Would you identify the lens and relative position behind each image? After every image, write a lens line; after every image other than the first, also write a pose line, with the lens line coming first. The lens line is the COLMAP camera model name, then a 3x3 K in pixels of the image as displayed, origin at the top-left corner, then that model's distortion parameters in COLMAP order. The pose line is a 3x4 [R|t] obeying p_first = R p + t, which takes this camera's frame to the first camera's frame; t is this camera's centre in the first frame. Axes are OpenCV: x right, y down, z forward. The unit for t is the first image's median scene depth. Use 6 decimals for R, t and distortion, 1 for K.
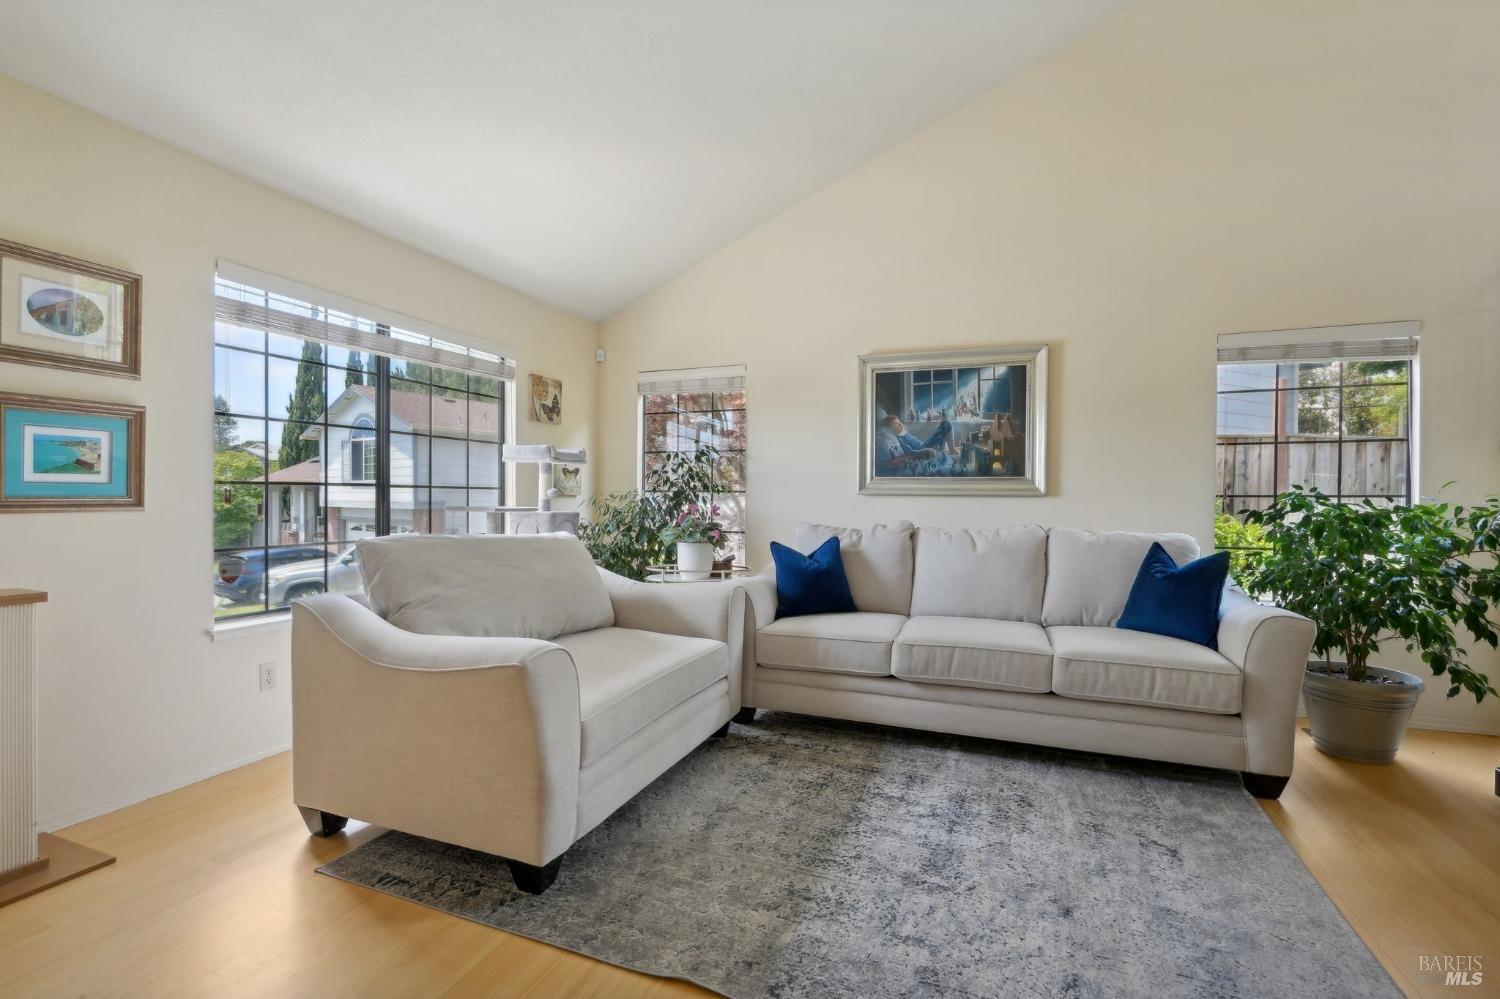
lens RADIAL K [[694.2, 0, 742.3], [0, 694.2, 496.9], [0, 0, 1]] dist [0.000211, 0.000707]
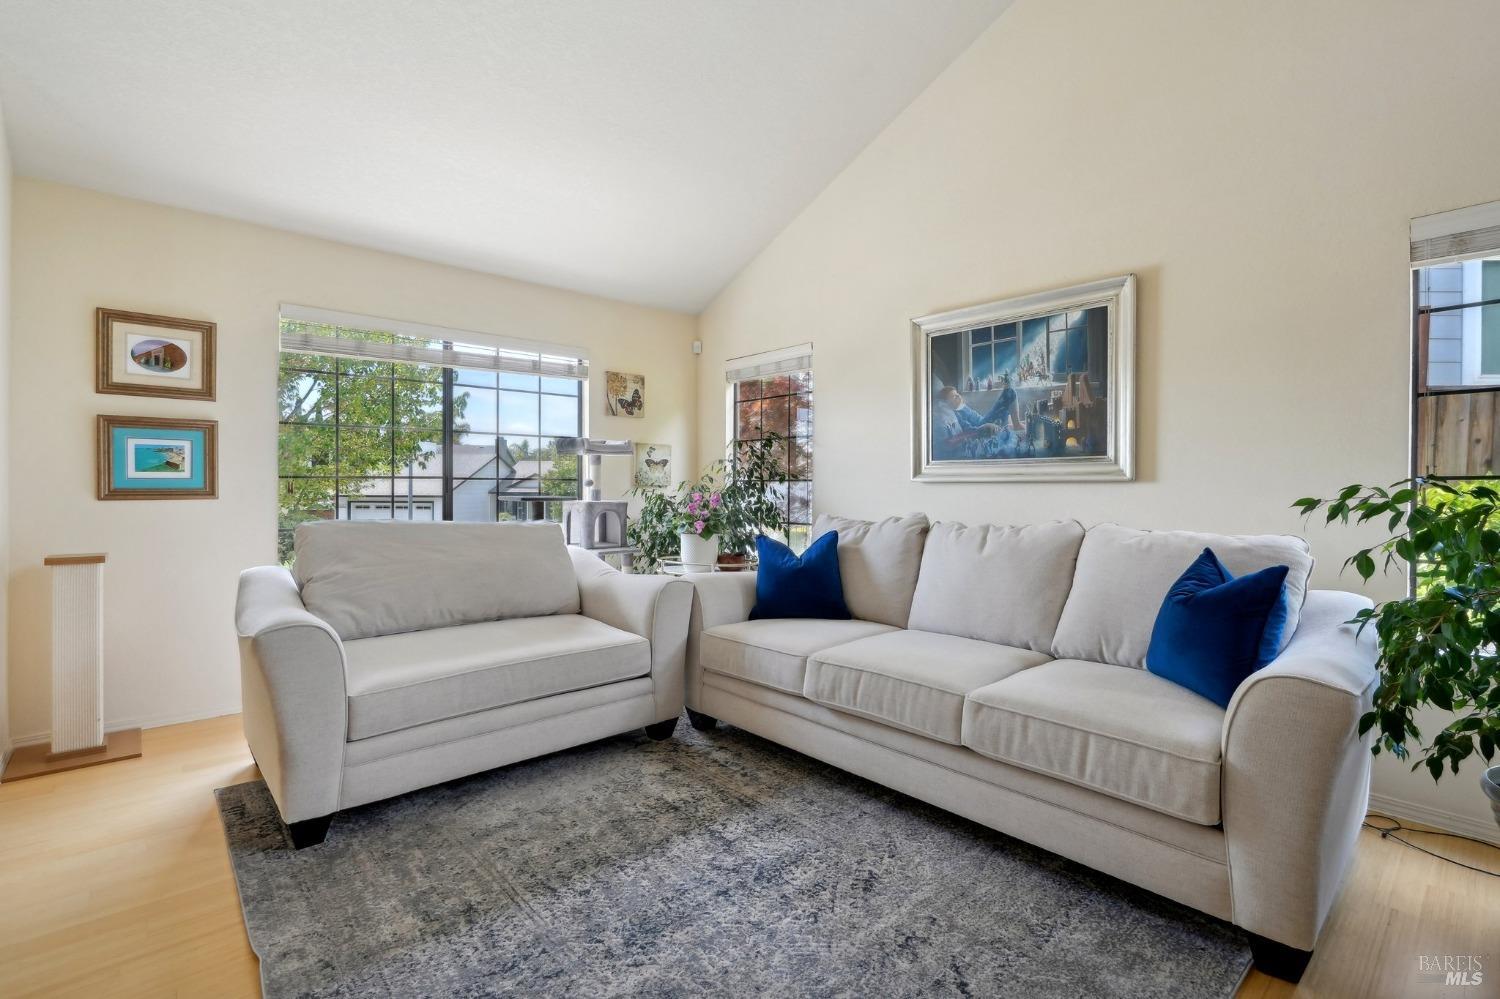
lens RADIAL K [[697.4, 0, 745.0], [0, 697.4, 483.2], [0, 0, 1]] dist [0.000930, 0.000451]
pose [[0.892390, -0.009290, -0.451169, 0.401703], [0.005705, 0.999940, -0.009305, 0.005153], [0.451229, 0.005730, 0.892390, 0.161204]]
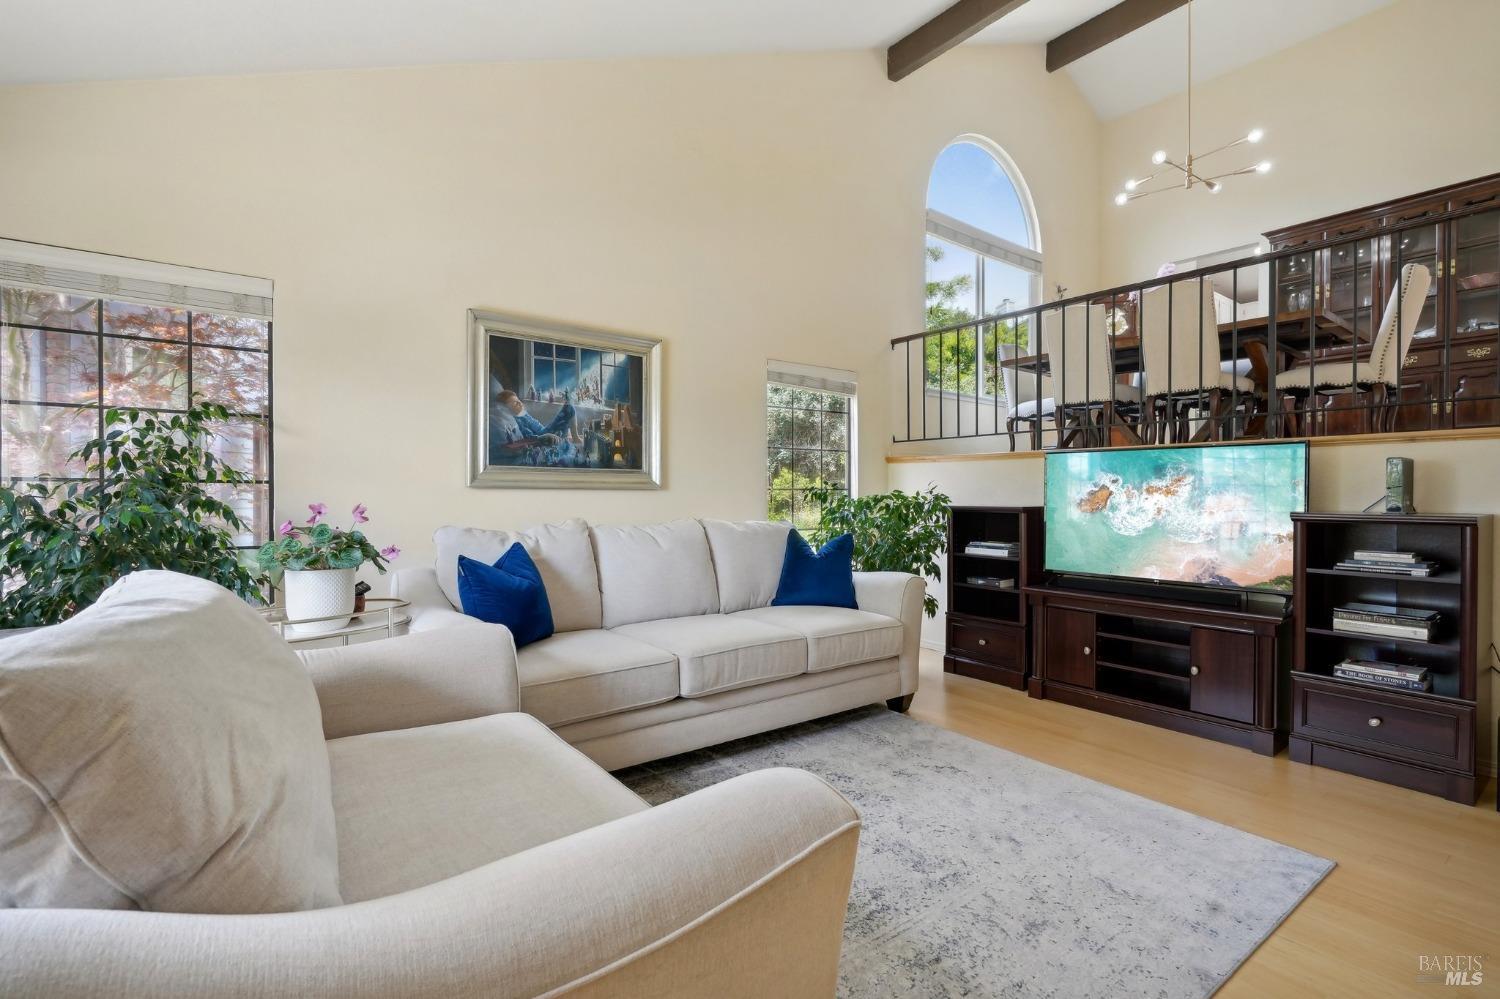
lens RADIAL K [[694.2, 0, 742.3], [0, 694.2, 496.9], [0, 0, 1]] dist [0.000211, 0.000707]
pose [[0.518969, -0.011101, 0.854721, -0.367629], [-0.000405, 0.999912, 0.013232, -0.003566], [-0.854793, -0.007213, 0.518919, 0.367800]]
